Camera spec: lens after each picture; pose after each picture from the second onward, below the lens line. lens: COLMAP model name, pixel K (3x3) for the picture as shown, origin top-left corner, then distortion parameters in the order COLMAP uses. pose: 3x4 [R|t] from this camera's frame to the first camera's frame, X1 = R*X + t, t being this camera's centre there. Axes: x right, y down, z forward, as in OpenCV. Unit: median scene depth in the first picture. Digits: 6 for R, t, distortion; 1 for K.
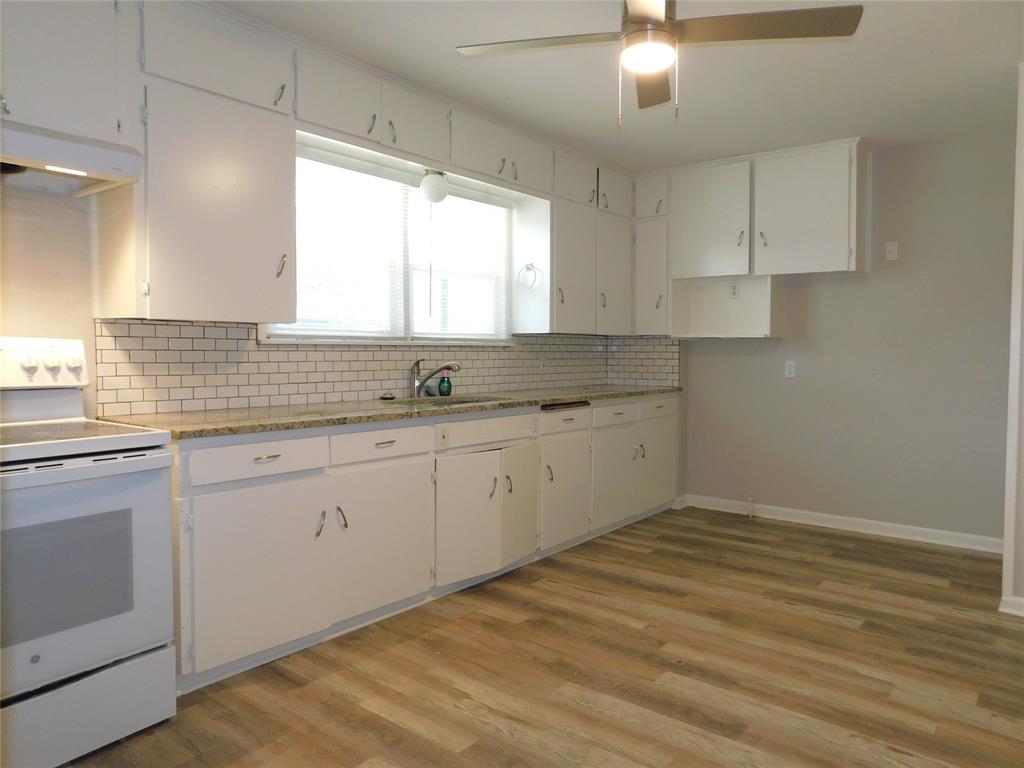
lens RADIAL K [[693.9, 0, 503.4], [0, 693.9, 381.2], [0, 0, 1]] dist [-0.068525, 0.058814]
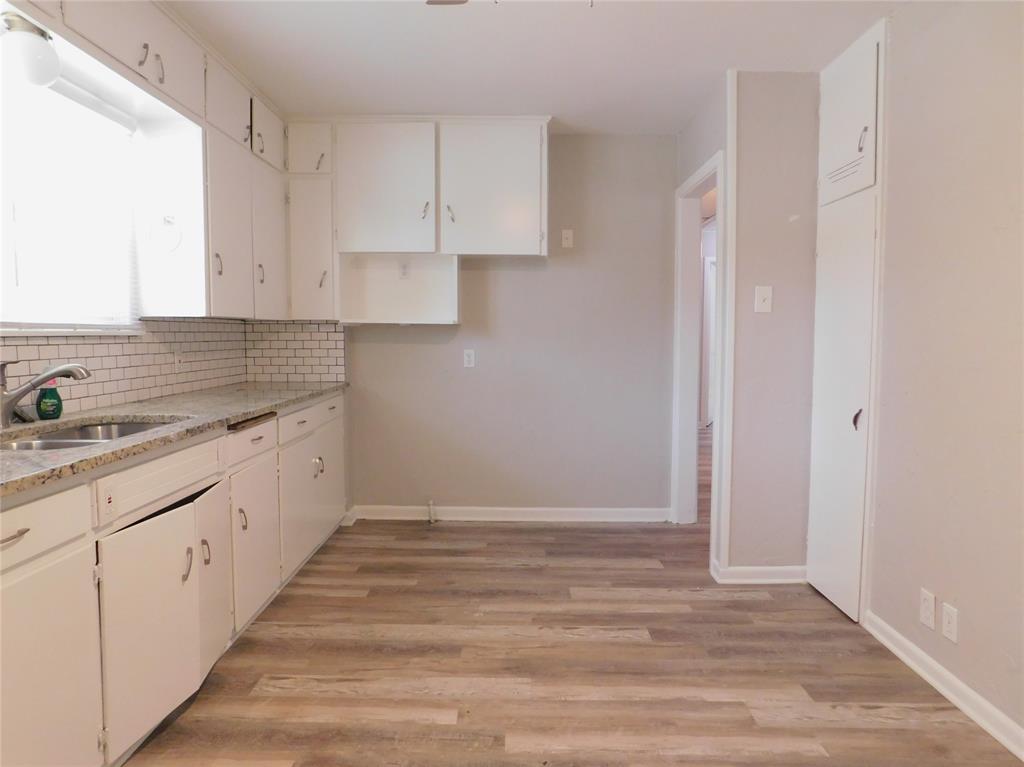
lens RADIAL K [[677.0, 0, 506.5], [0, 677.0, 381.1], [0, 0, 1]] dist [-0.067811, 0.056987]
pose [[0.777610, -0.045463, 0.627101, -0.152509], [0.027875, 0.998894, 0.037853, -0.025516], [-0.628128, -0.011954, 0.778018, 0.333700]]
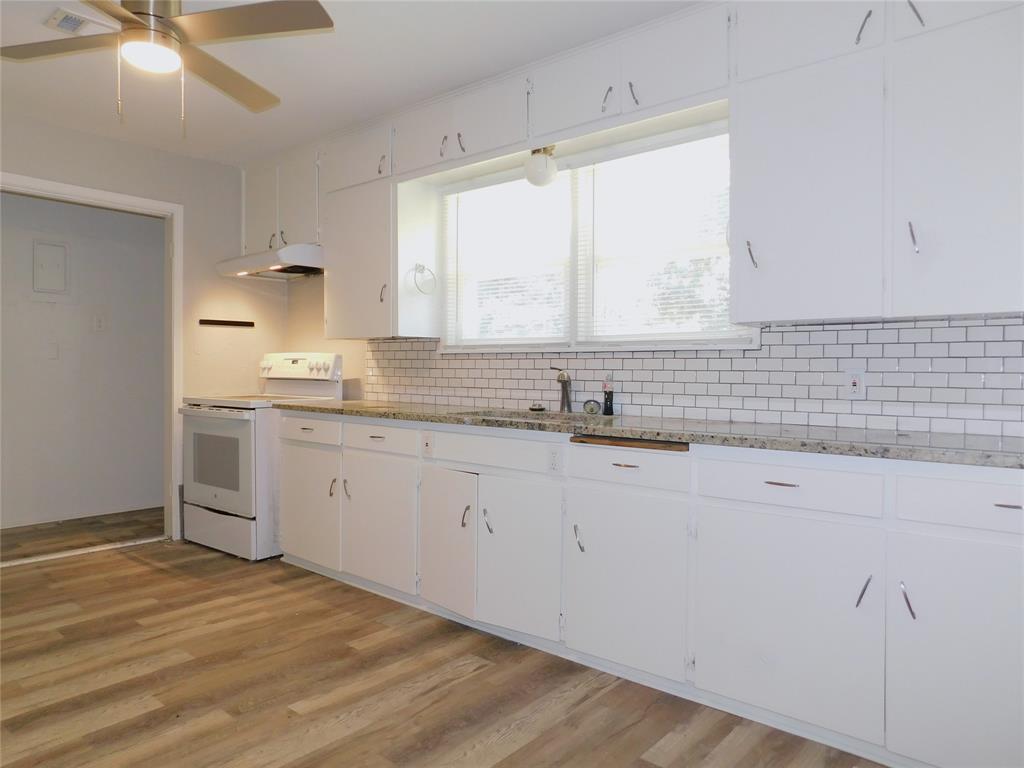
lens RADIAL K [[677.0, 0, 506.5], [0, 677.0, 381.6], [0, 0, 1]] dist [-0.067811, 0.056987]
pose [[-0.009985, 0.011157, -0.999888, 0.760444], [-0.053842, 0.998481, 0.011679, -0.021685], [0.998500, 0.053953, -0.009370, 0.994462]]
